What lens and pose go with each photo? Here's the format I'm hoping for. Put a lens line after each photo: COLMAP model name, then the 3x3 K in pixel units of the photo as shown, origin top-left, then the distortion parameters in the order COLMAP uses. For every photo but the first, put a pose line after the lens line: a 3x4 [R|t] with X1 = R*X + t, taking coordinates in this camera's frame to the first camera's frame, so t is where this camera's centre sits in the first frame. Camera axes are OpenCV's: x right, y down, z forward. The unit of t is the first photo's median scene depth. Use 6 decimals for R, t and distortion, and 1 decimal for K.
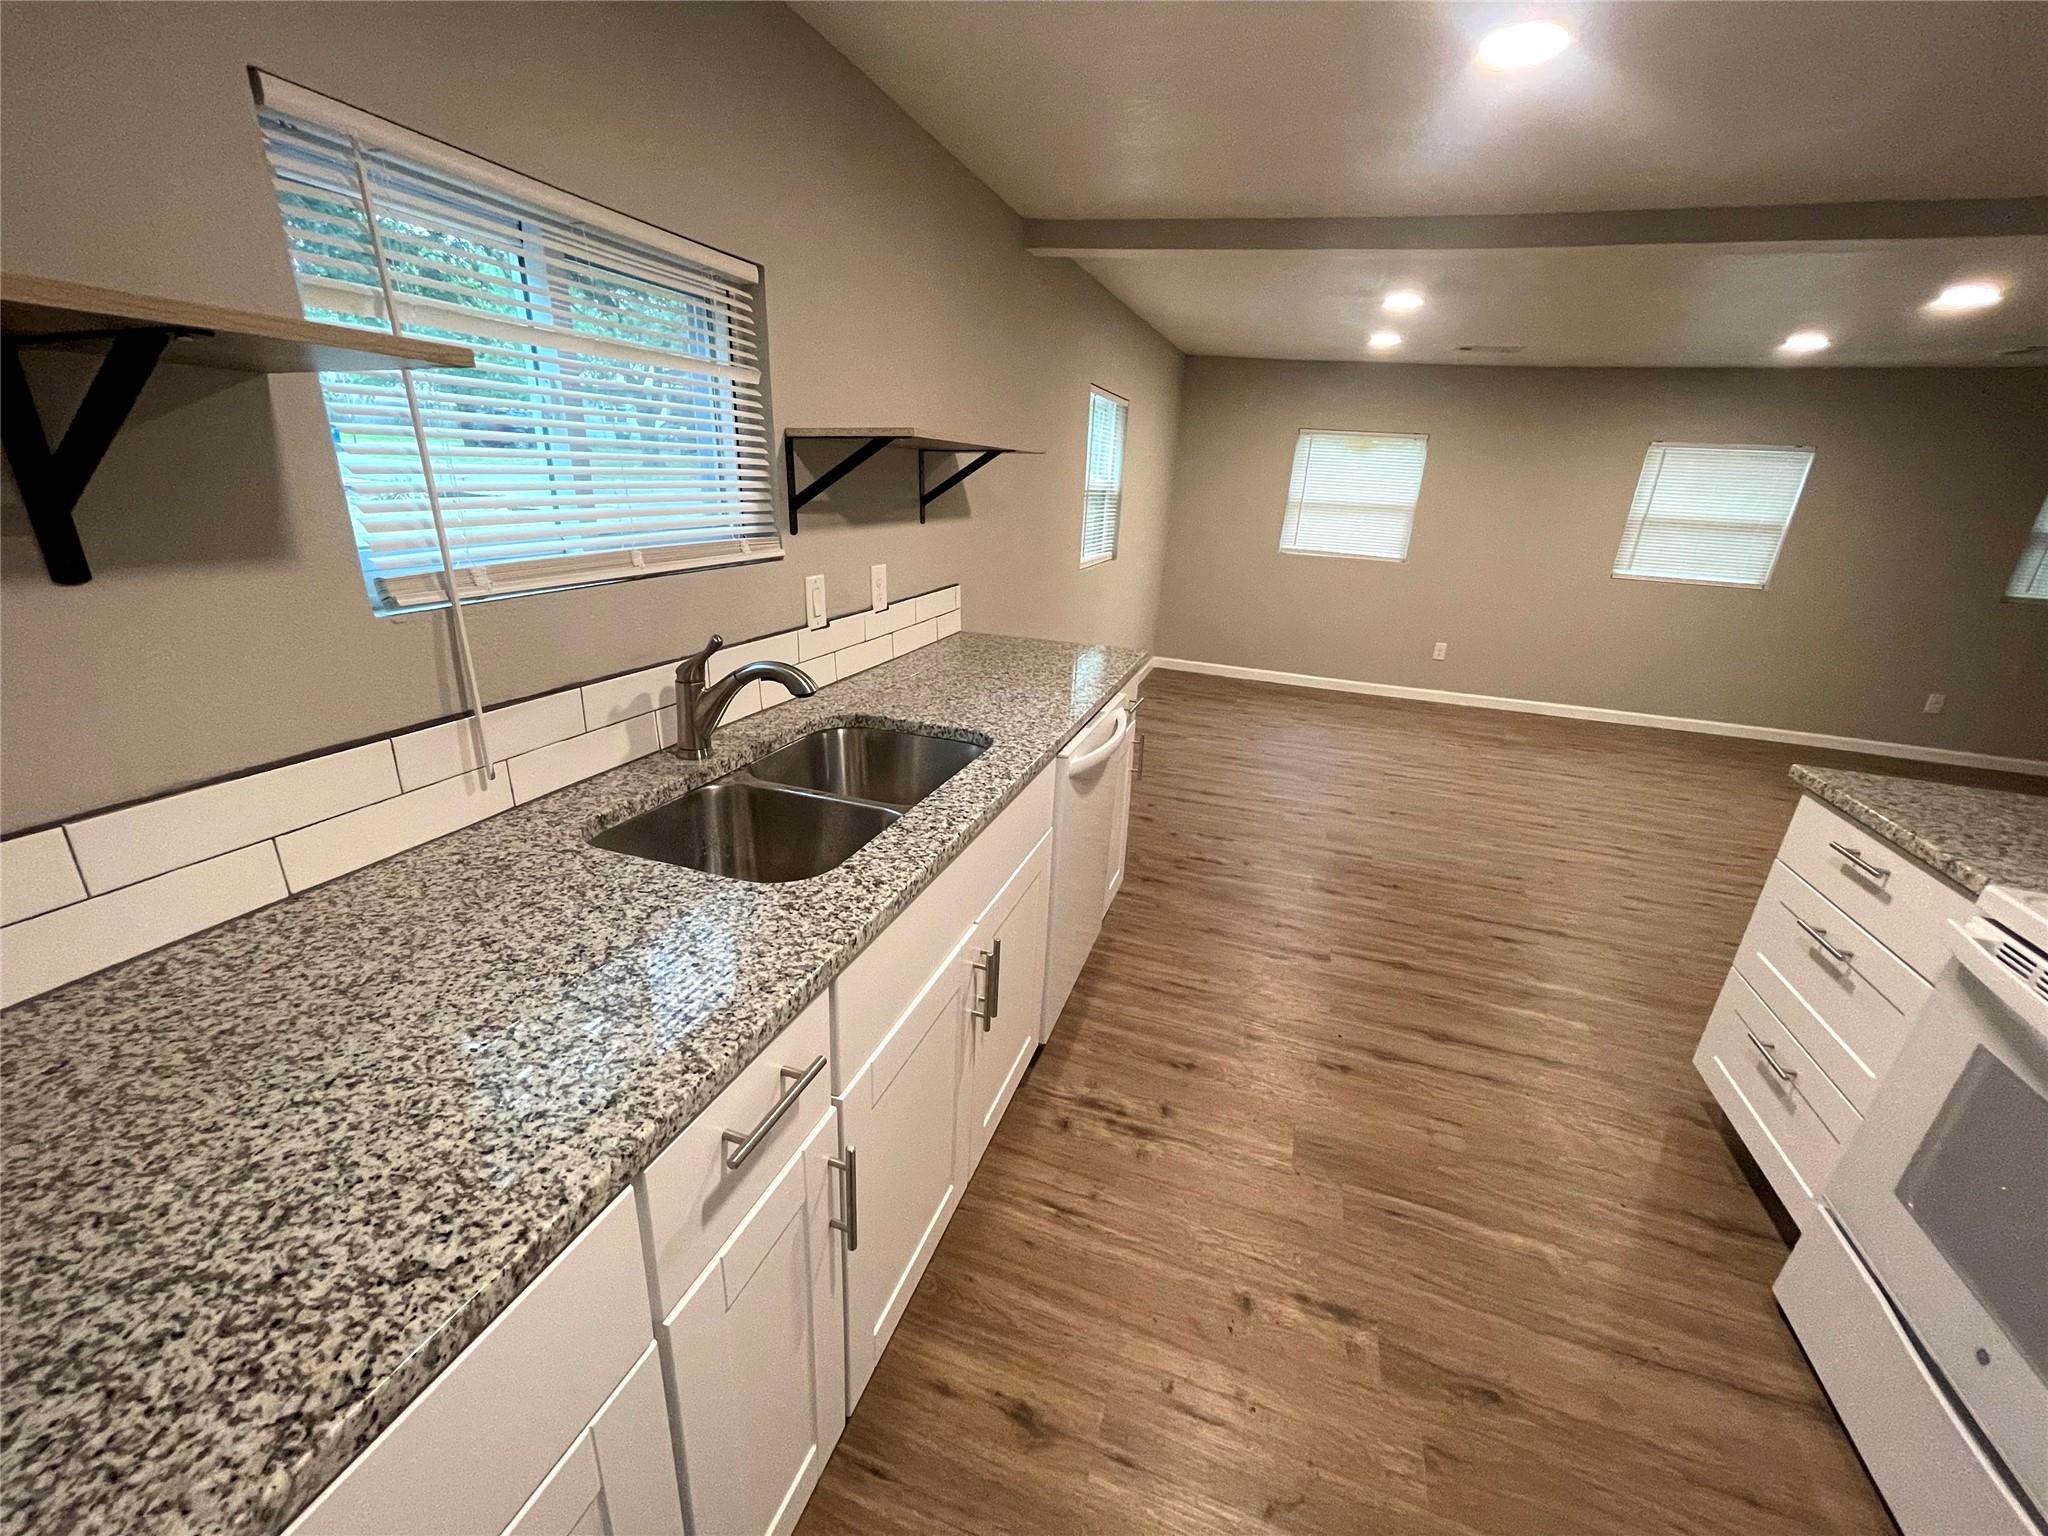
lens RADIAL K [[825.1, 0, 1026.1], [0, 825.1, 762.3], [0, 0, 1]] dist [-0.002889, -0.000015]
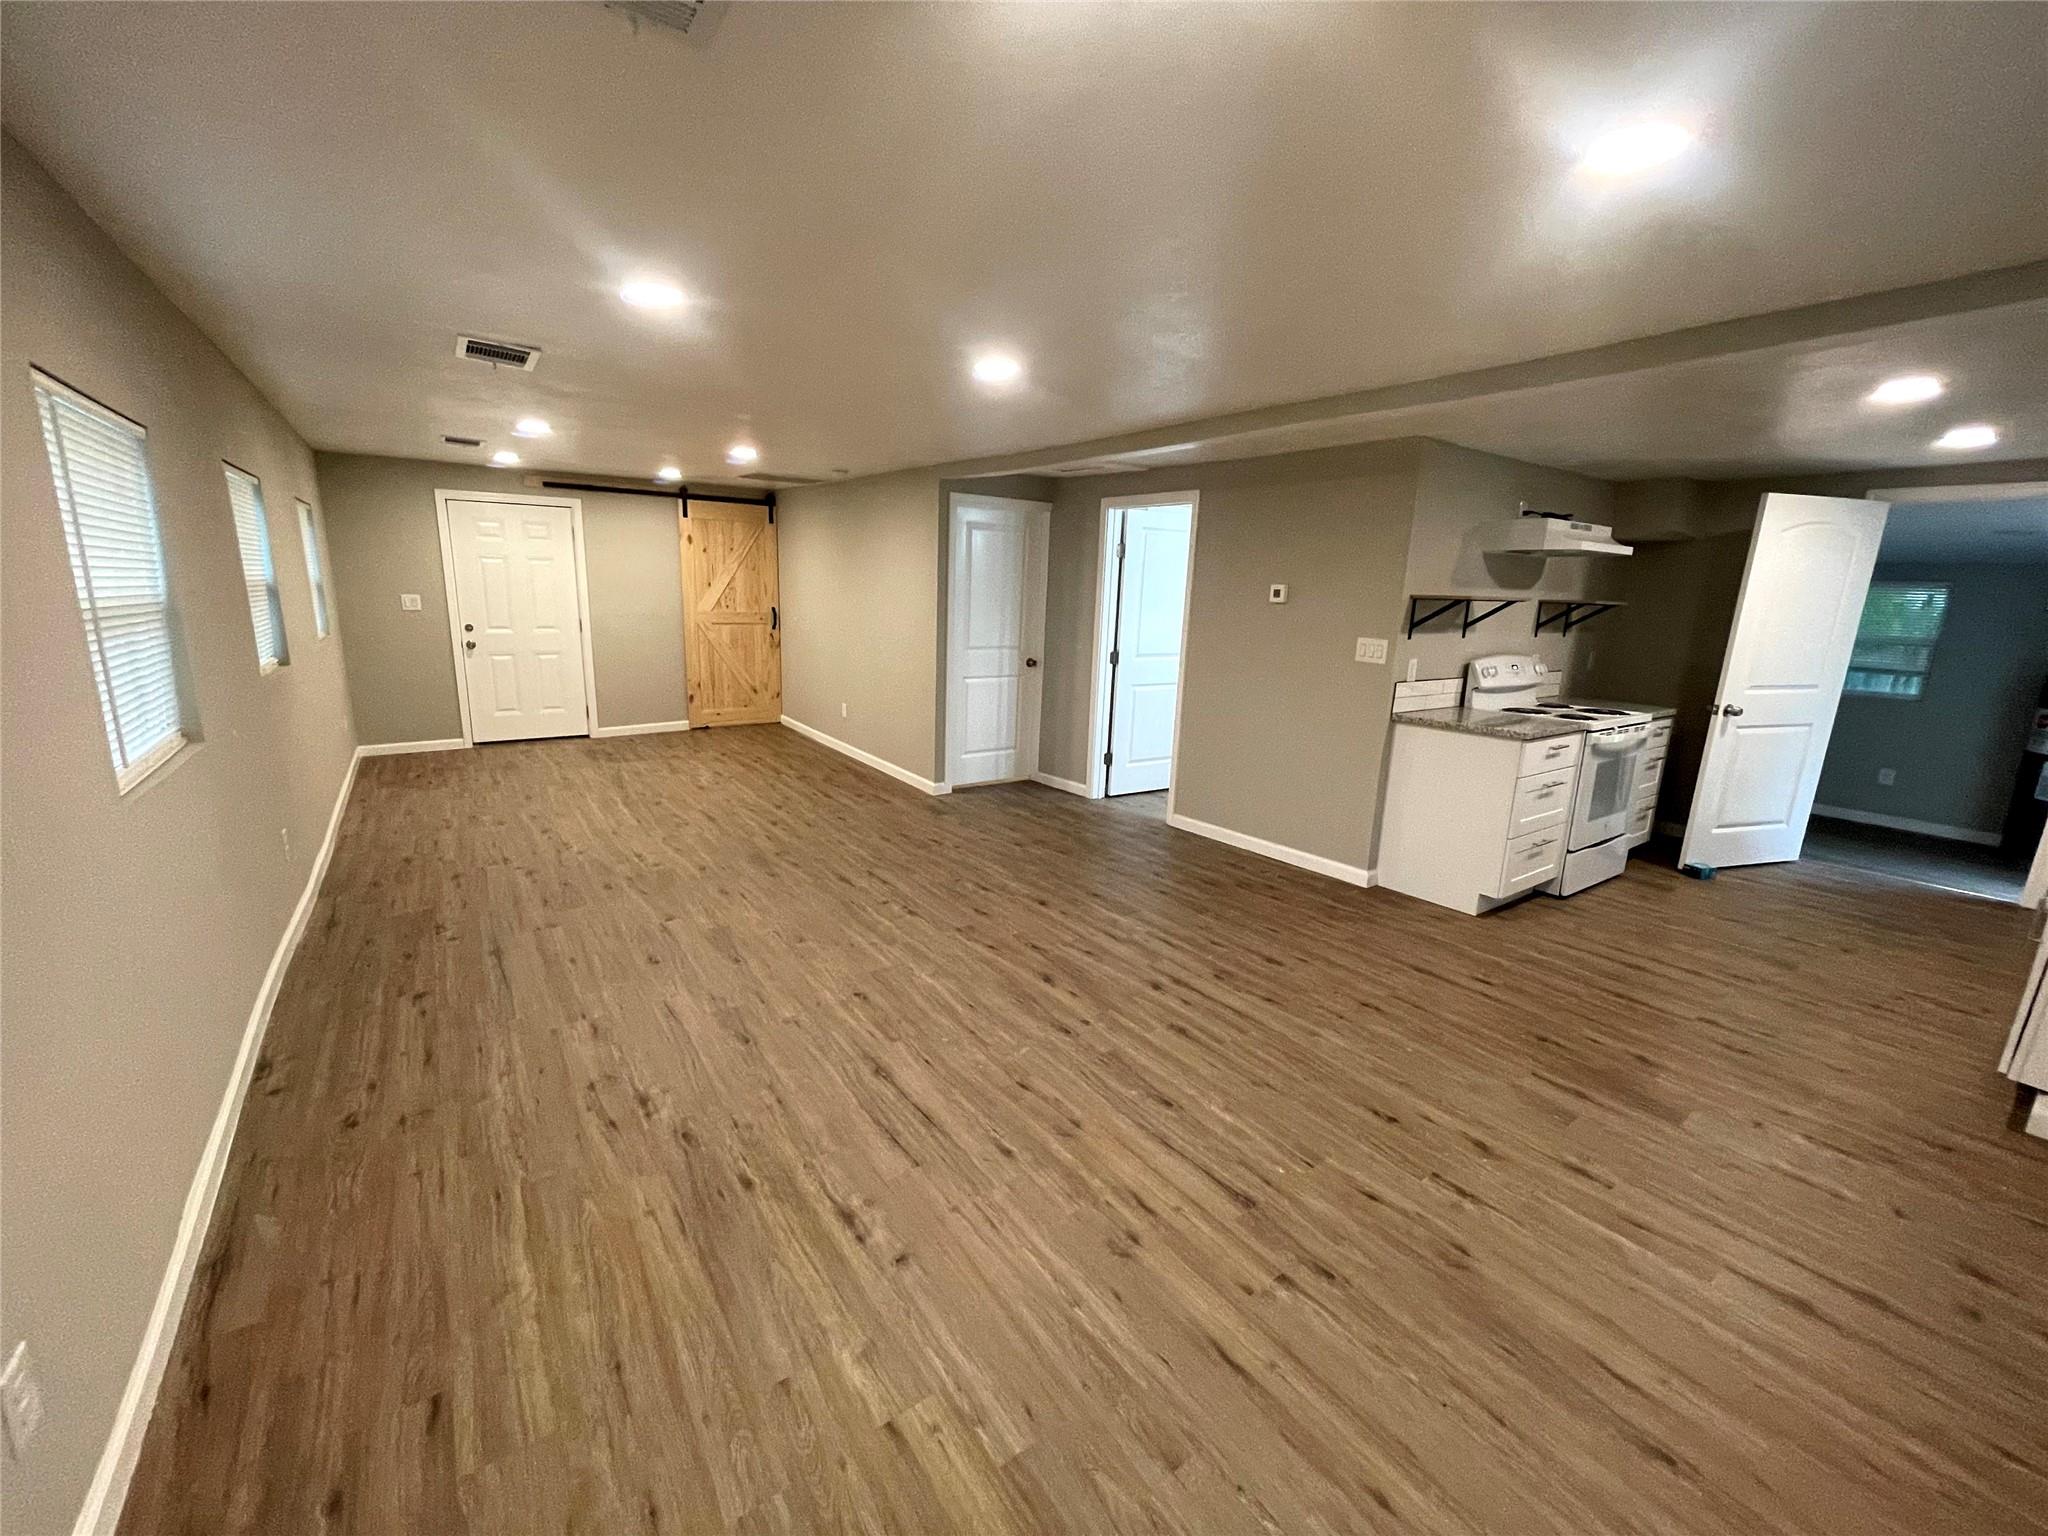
lens RADIAL K [[825.1, 0, 1020.6], [0, 825.1, 776.7], [0, 0, 1]] dist [-0.002889, -0.000015]
pose [[-0.807831, -0.204769, 0.552701, 0.386499], [0.128557, 0.853925, 0.504268, -0.500258], [-0.575223, 0.478417, -0.663503, 1.456216]]
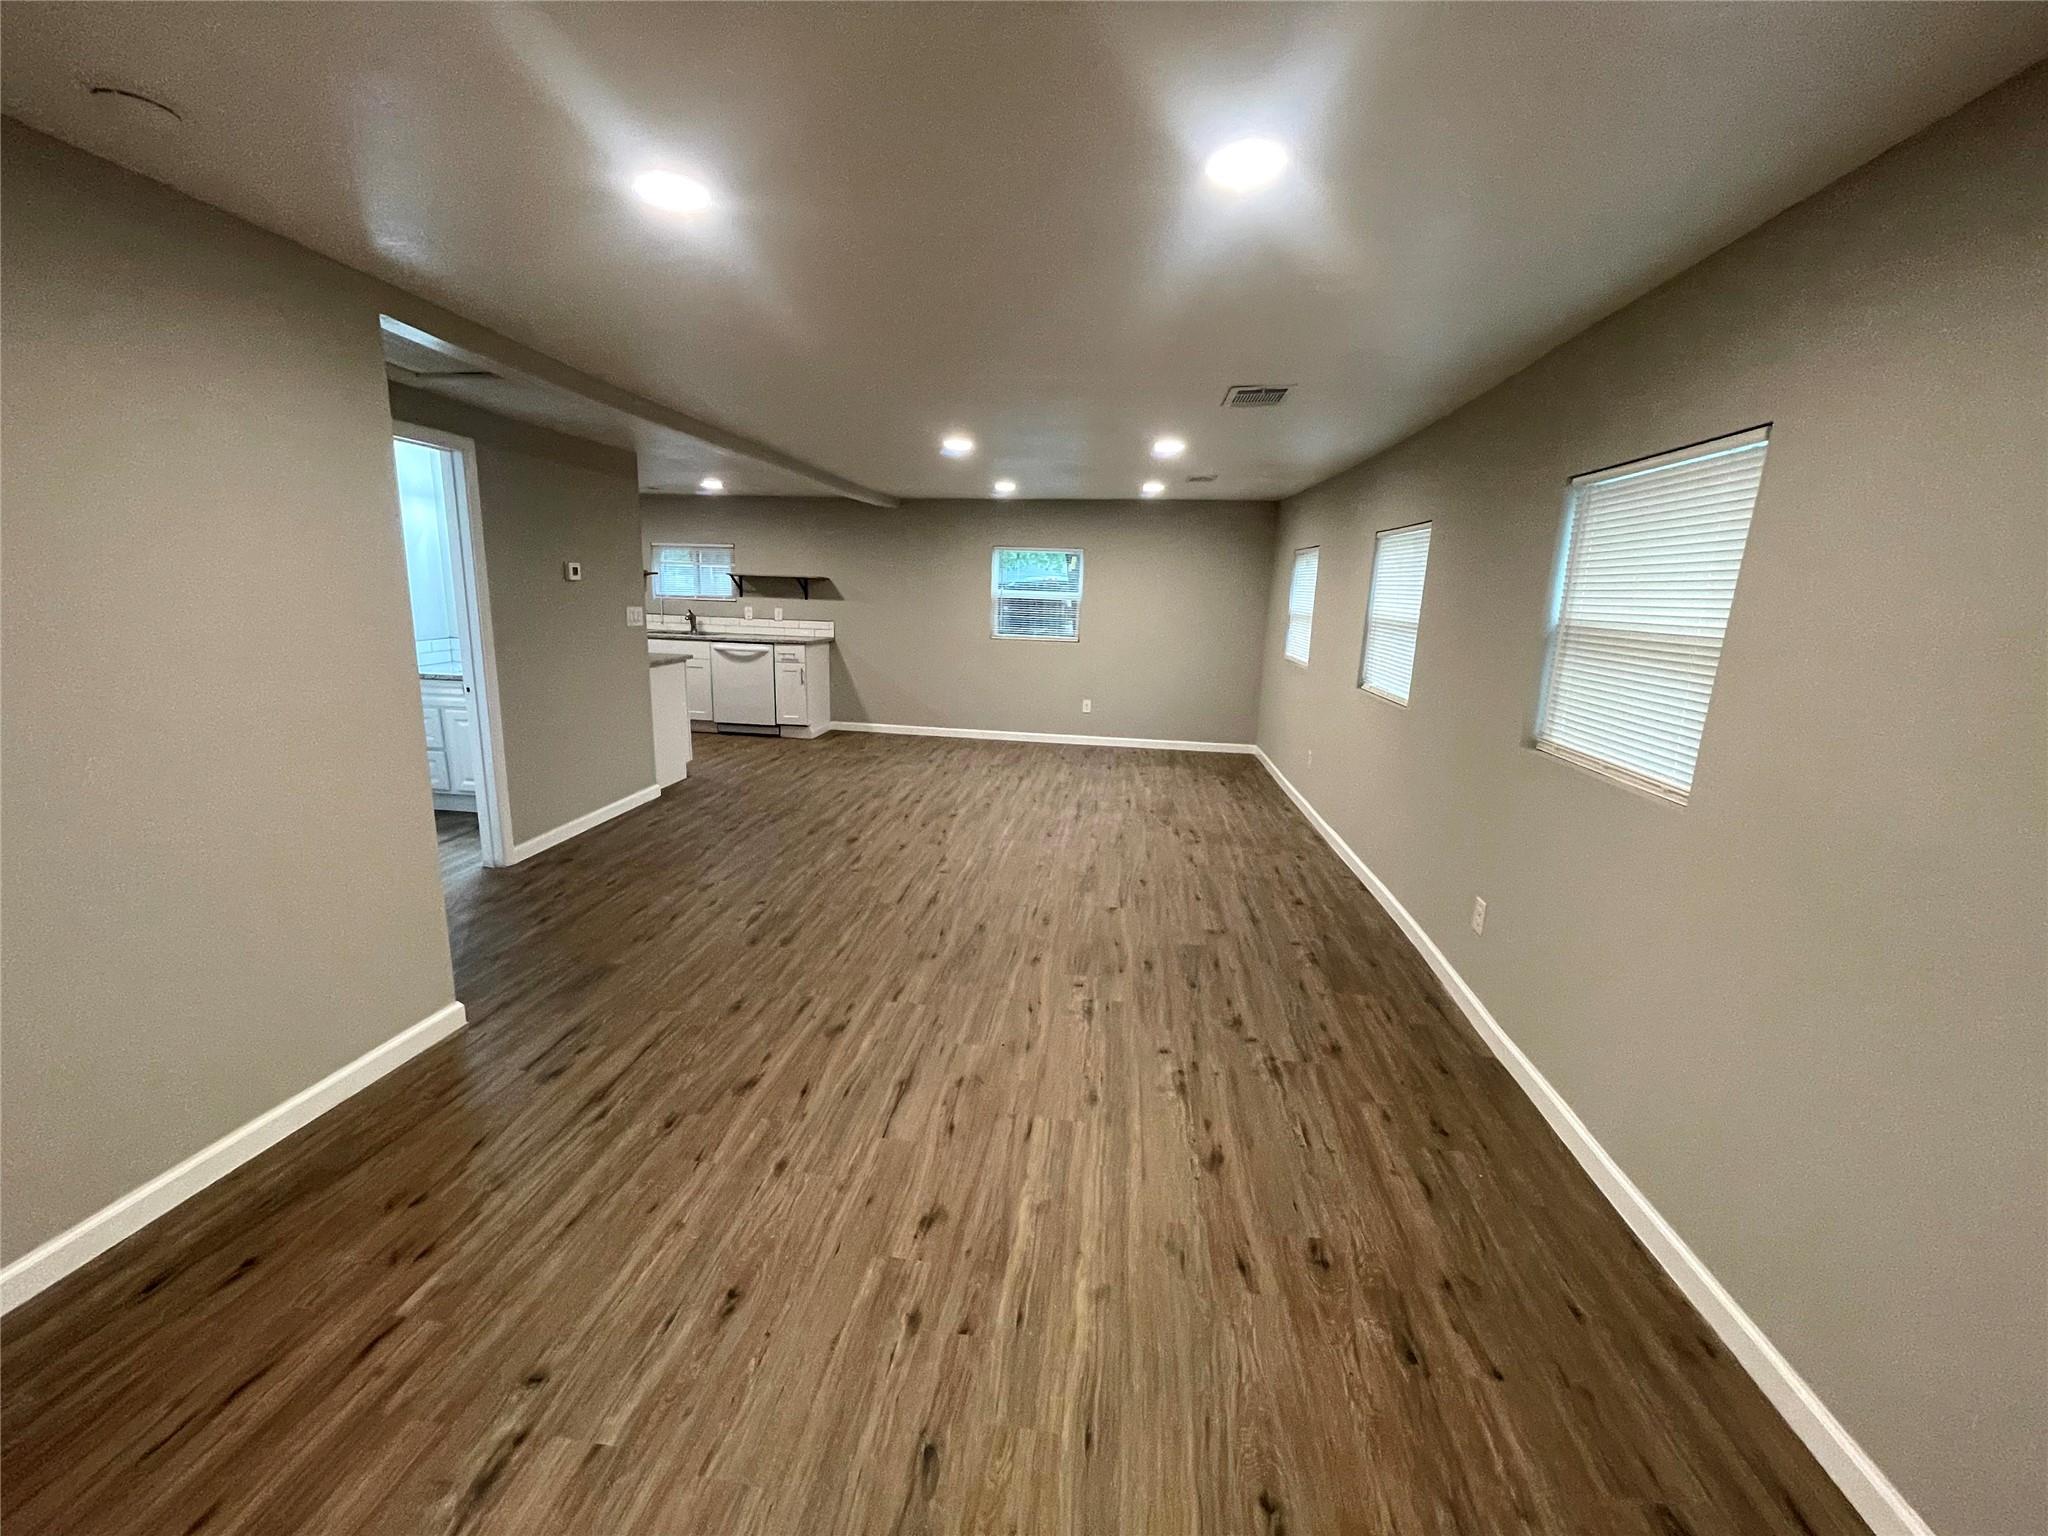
lens RADIAL K [[825.1, 0, 1035.0], [0, 825.1, 768.1], [0, 0, 1]] dist [-0.002889, -0.000015]
pose [[0.218975, 0.161552, -0.962263, 2.120861], [-0.343331, 0.935887, 0.078994, -0.143221], [0.913331, 0.313077, 0.260401, 0.735308]]
